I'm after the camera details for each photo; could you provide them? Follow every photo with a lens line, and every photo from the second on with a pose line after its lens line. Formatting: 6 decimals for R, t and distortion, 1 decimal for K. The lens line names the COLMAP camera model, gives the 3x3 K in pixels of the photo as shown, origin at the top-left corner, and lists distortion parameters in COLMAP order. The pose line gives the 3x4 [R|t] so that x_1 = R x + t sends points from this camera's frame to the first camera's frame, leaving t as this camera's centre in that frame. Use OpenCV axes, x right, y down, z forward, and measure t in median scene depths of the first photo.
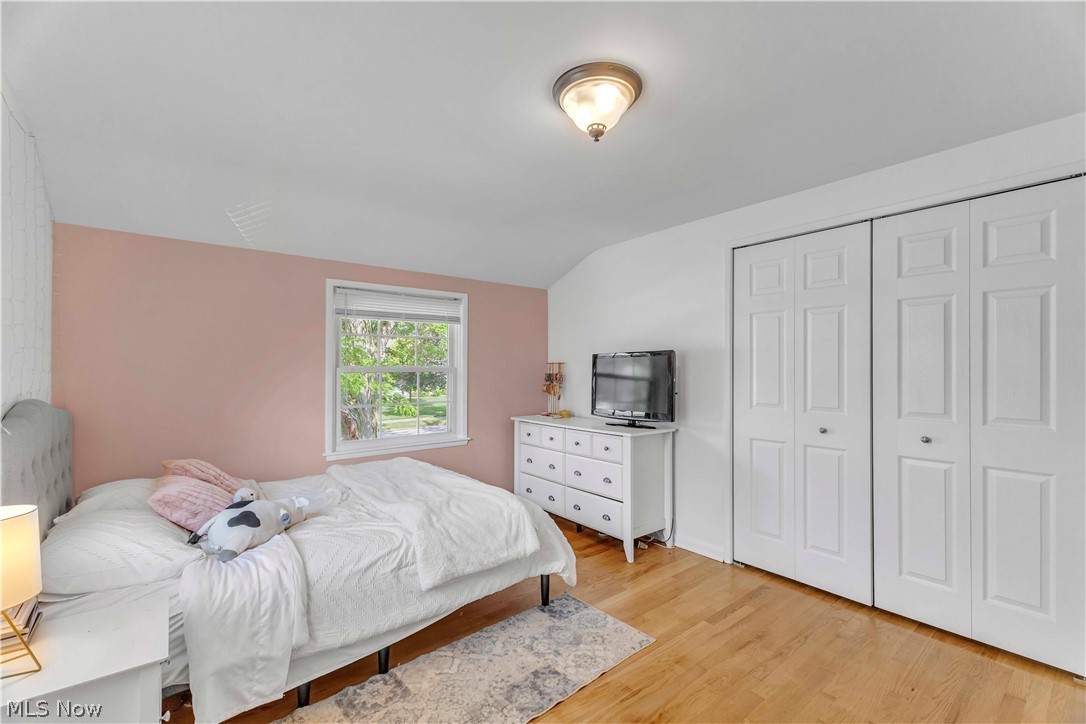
lens RADIAL K [[476.0, 0, 544.0], [0, 476.0, 364.2], [0, 0, 1]] dist [0.002776, 0.000150]
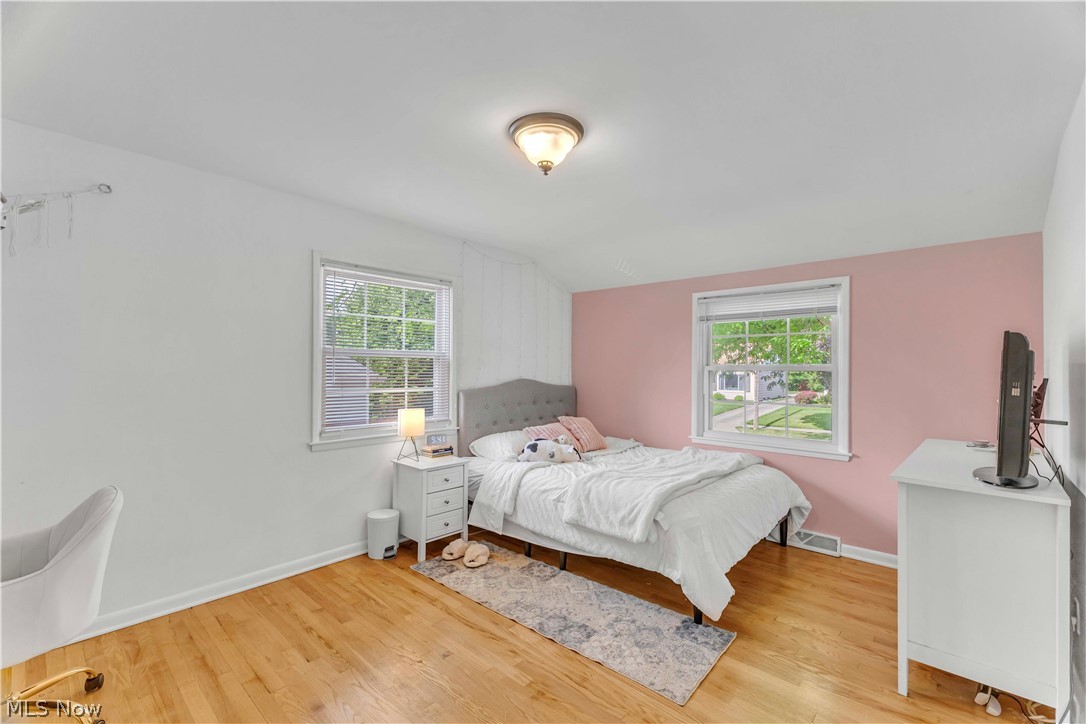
lens RADIAL K [[476.0, 0, 544.2], [0, 476.0, 362.9], [0, 0, 1]] dist [0.002776, 0.000150]
pose [[0.130696, 0.000321, -0.991422, 1.057689], [0.001208, 0.999999, 0.000483, -0.001930], [0.991422, -0.001261, 0.130695, 0.697548]]
